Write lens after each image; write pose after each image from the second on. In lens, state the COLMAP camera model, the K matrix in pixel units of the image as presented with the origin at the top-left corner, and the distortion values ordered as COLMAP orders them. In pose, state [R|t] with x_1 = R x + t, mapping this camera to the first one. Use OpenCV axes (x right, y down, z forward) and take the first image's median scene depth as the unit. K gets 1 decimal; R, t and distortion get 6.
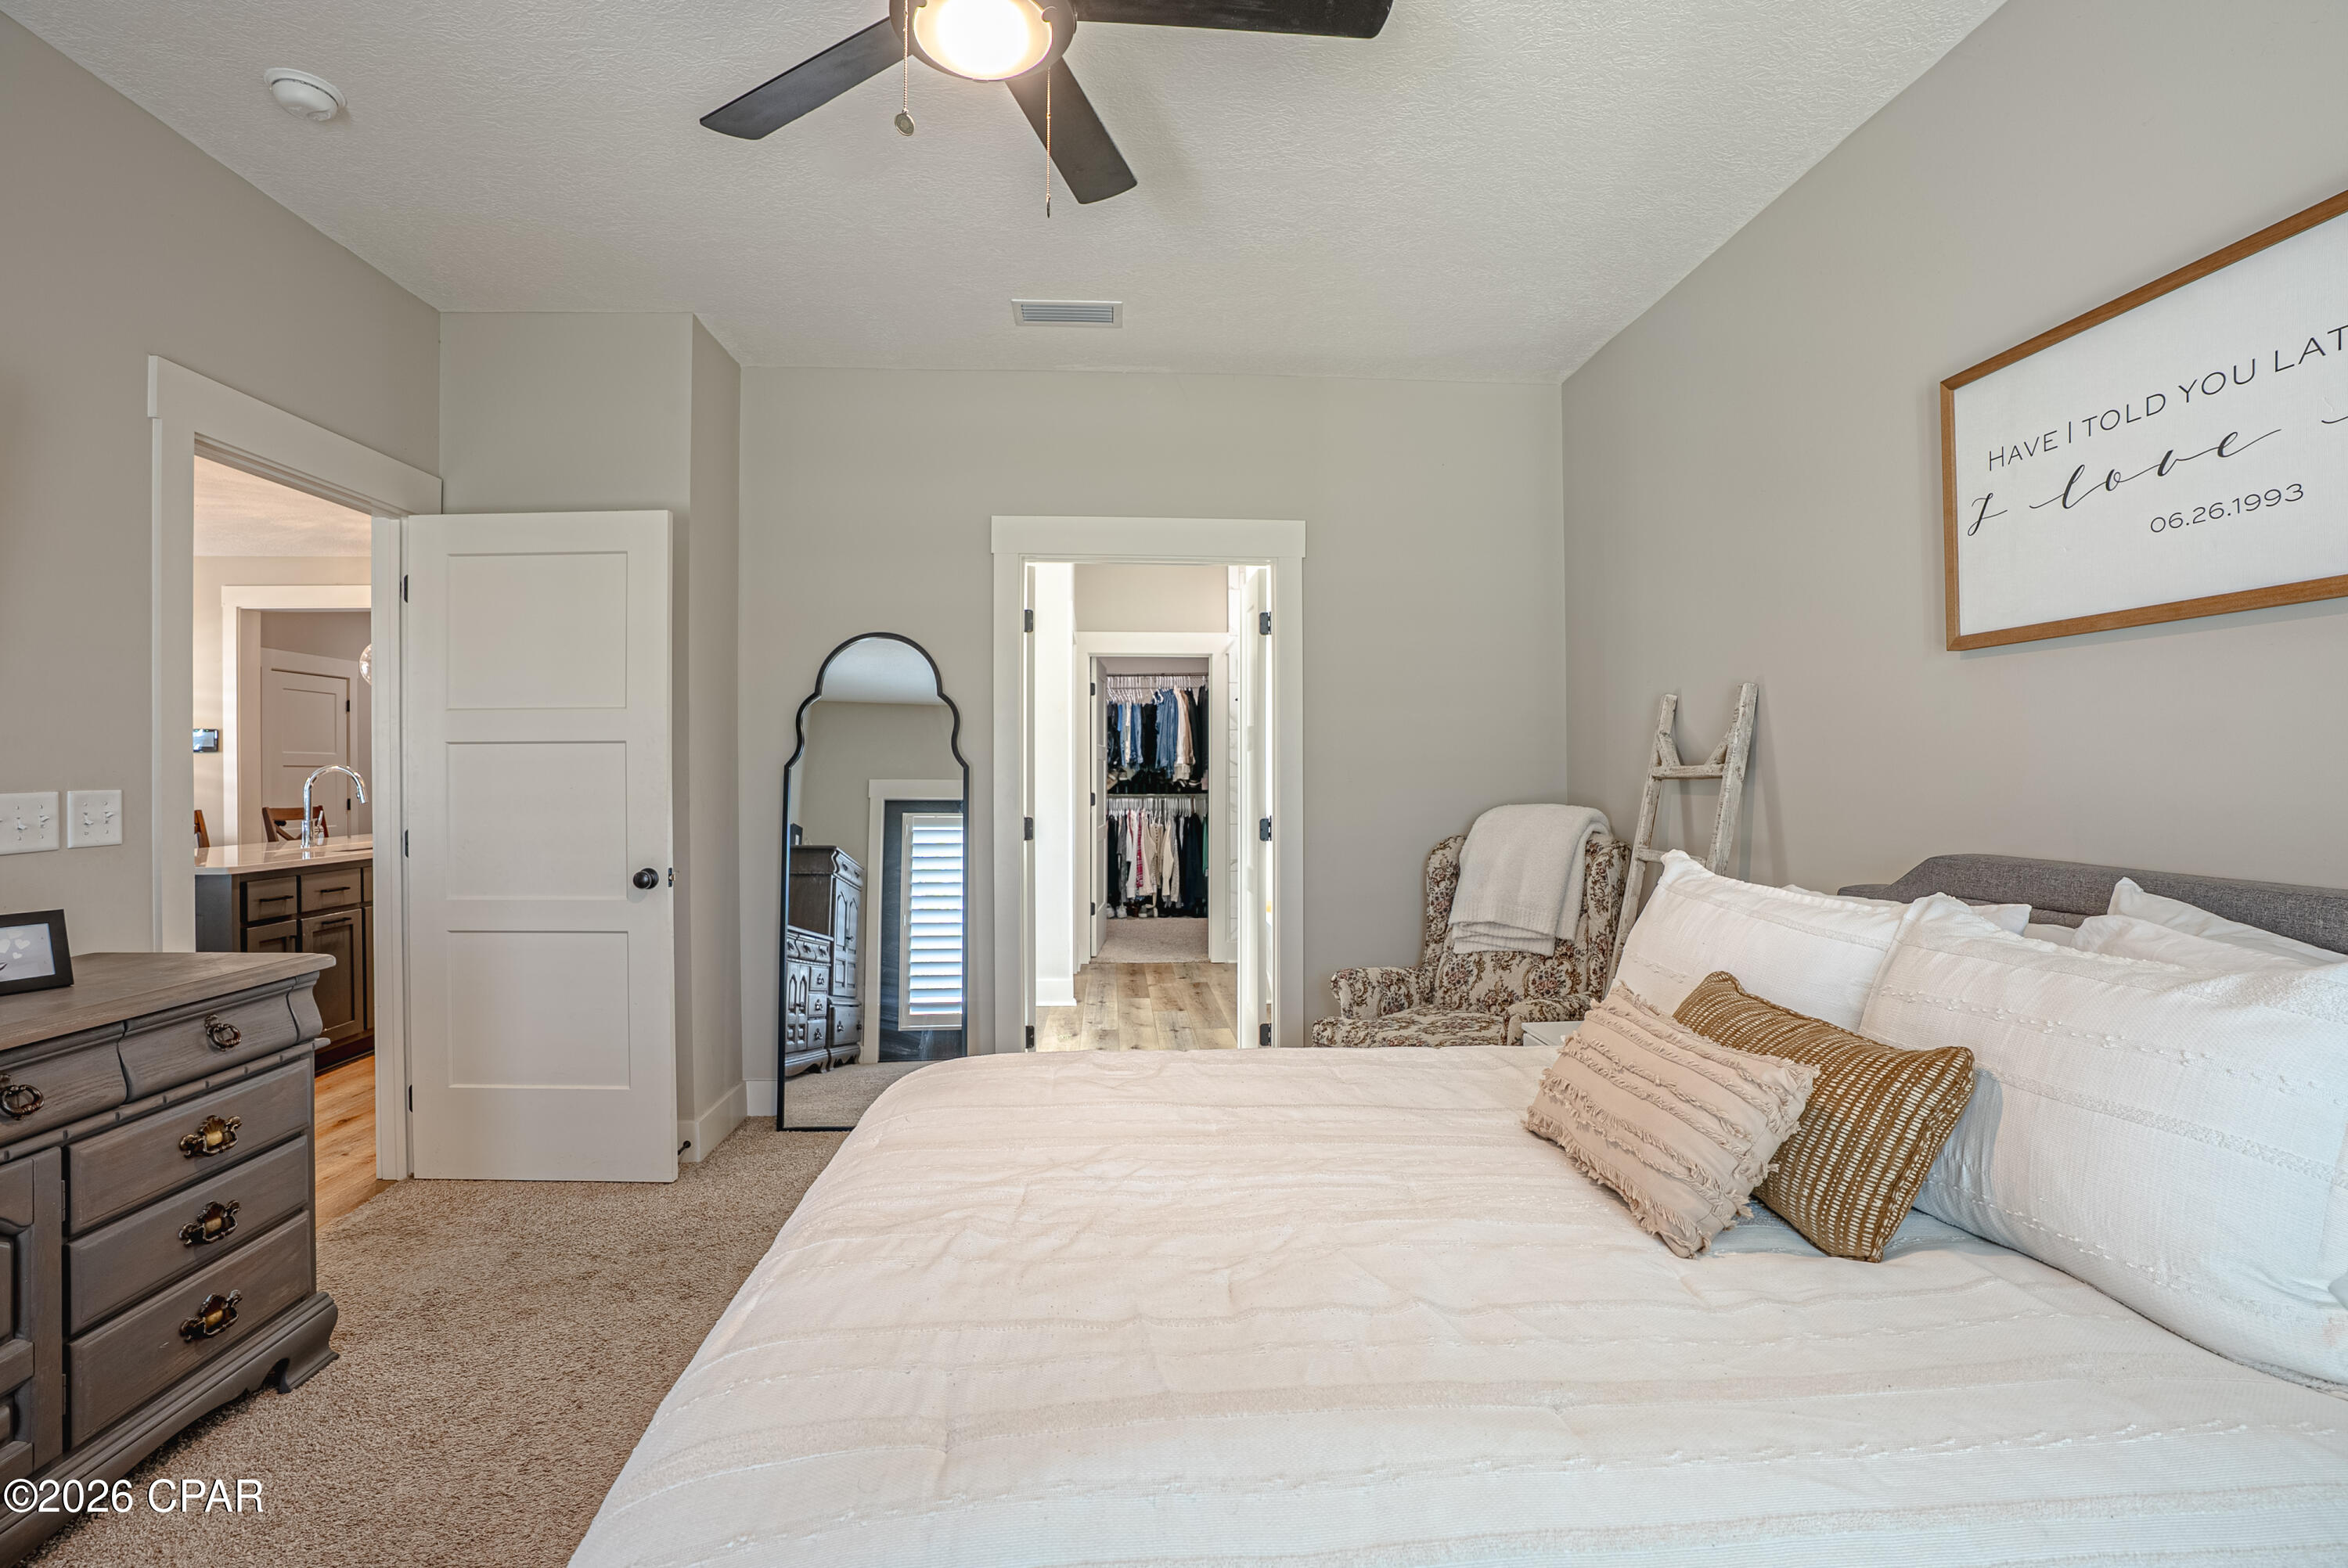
lens RADIAL K [[1085.0, 0, 1180.3], [0, 1085.0, 782.8], [0, 0, 1]] dist [-0.073932, 0.030592]
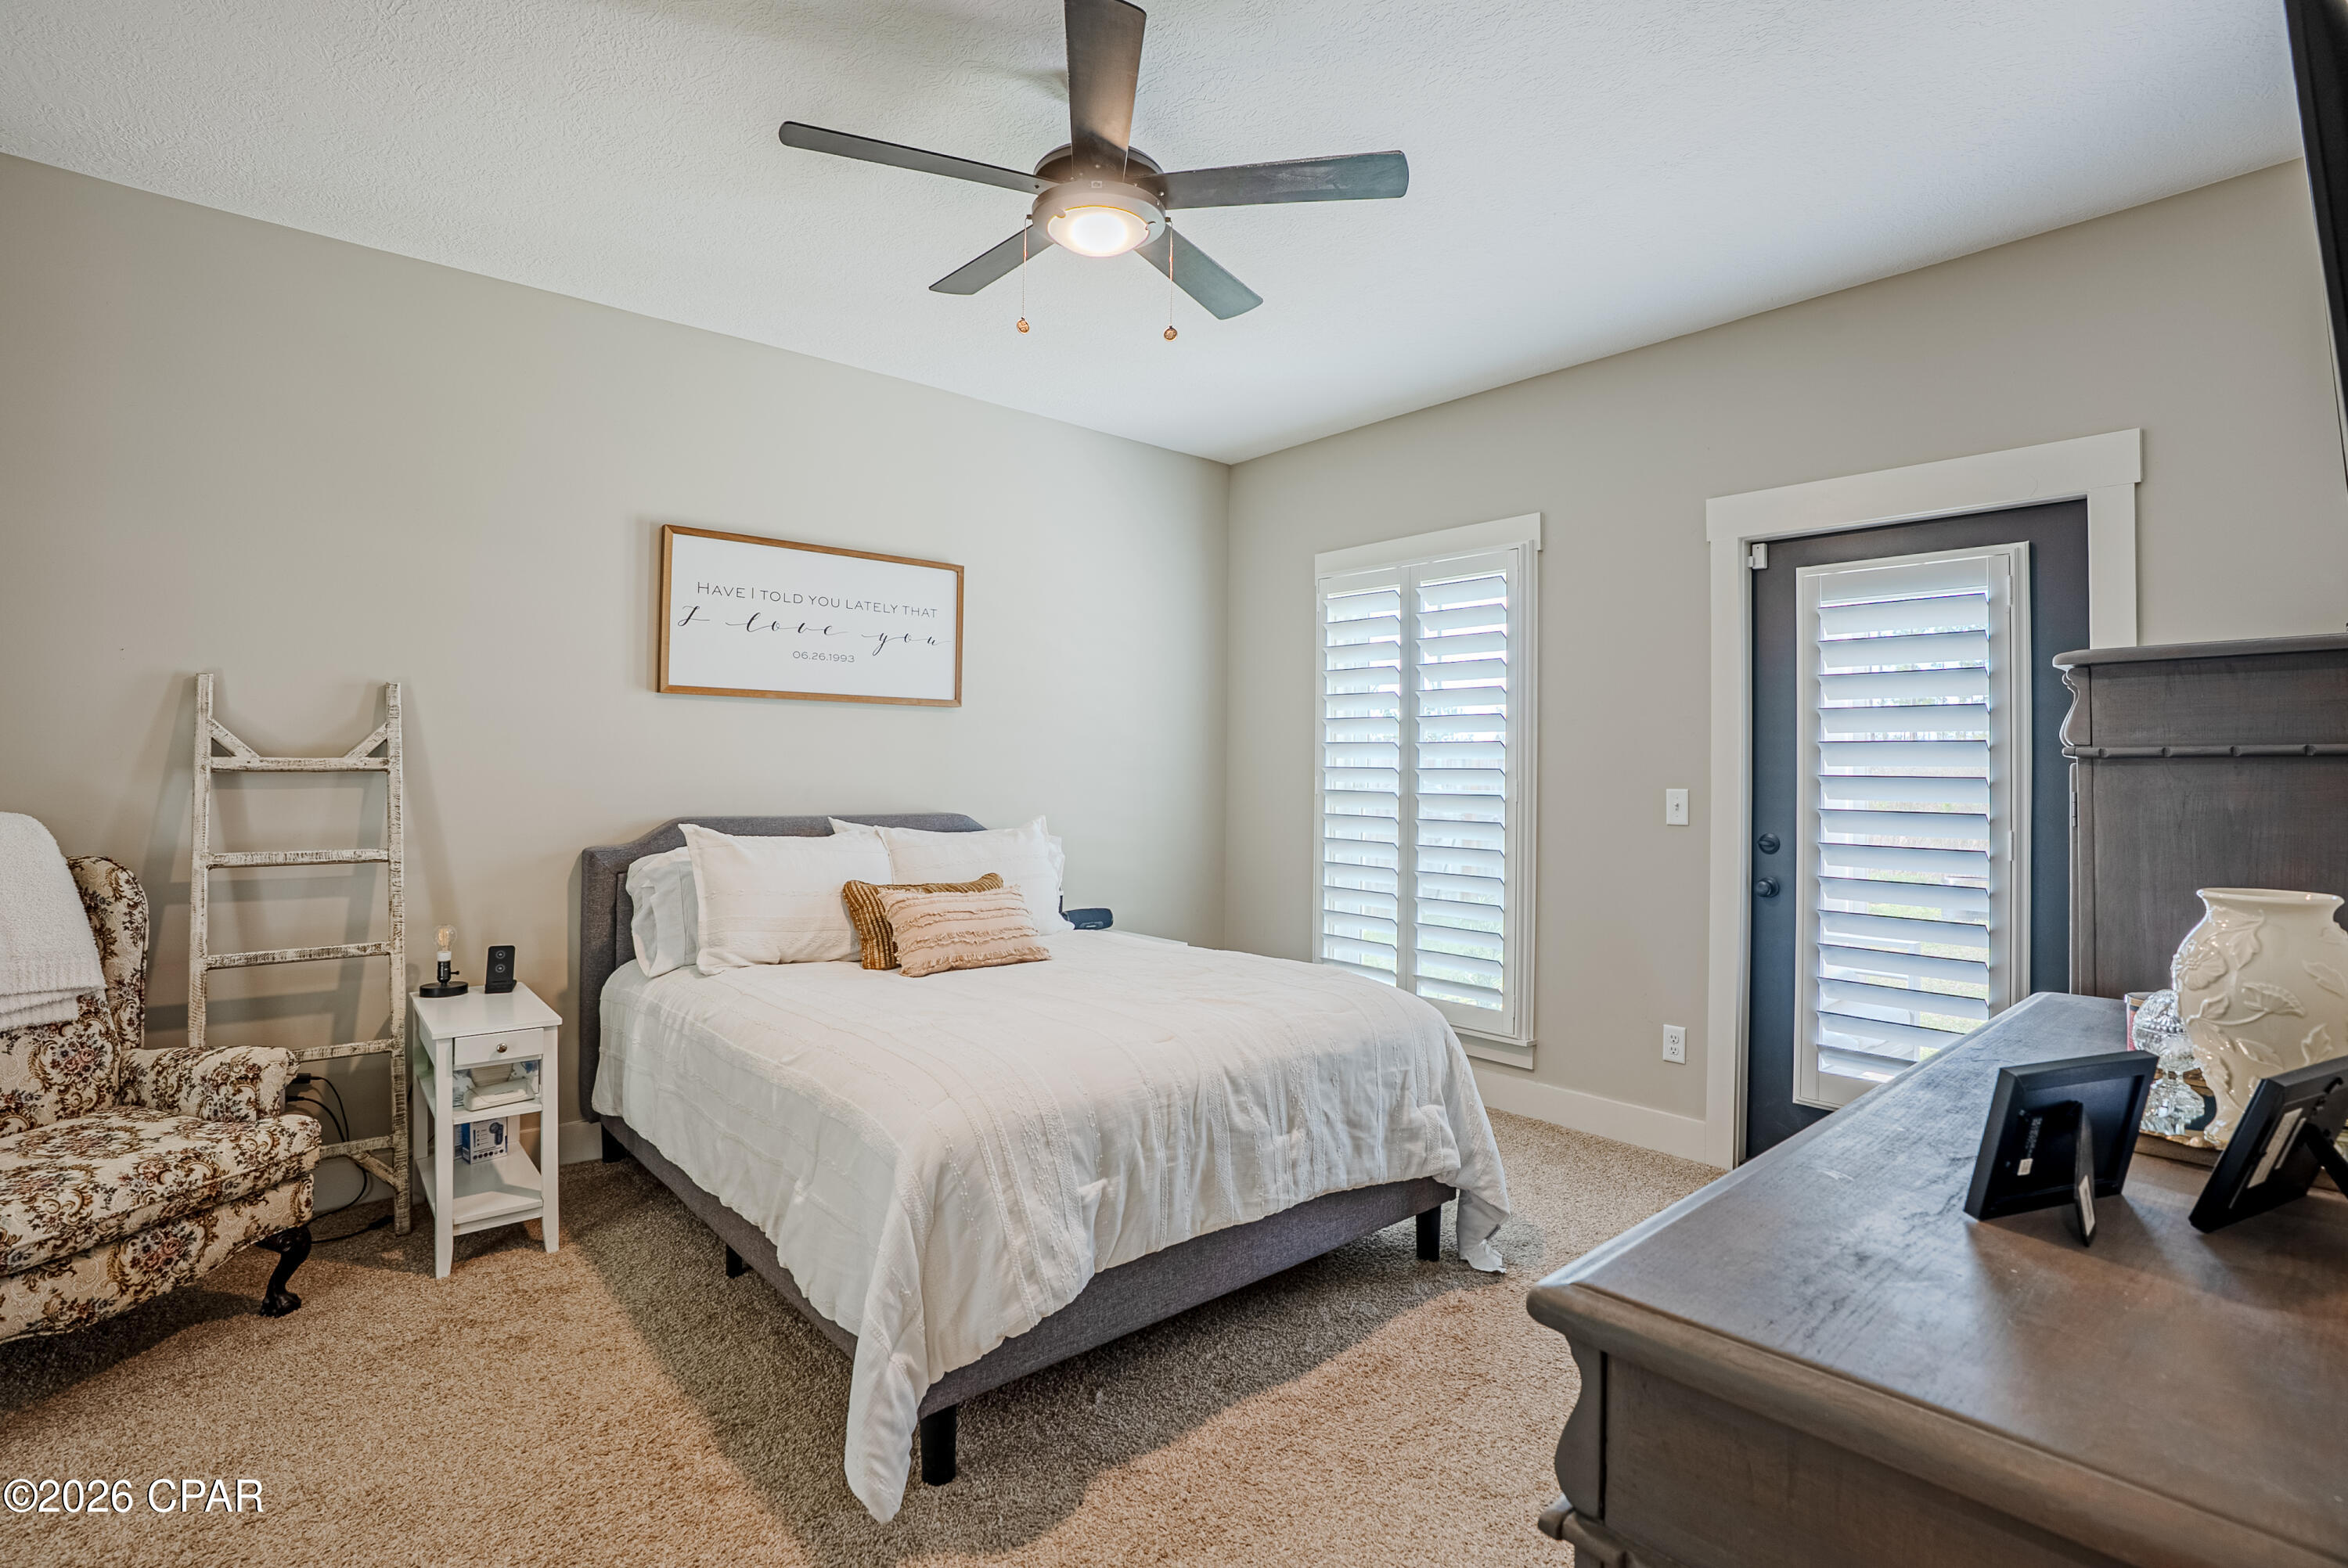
lens RADIAL K [[1085.0, 0, 1180.3], [0, 1085.0, 782.8], [0, 0, 1]] dist [-0.073932, 0.030592]
pose [[-0.597685, -0.008301, 0.801688, -0.445083], [0.001330, 0.999935, 0.011345, -0.001950], [-0.801730, 0.007846, -0.597635, 0.567641]]
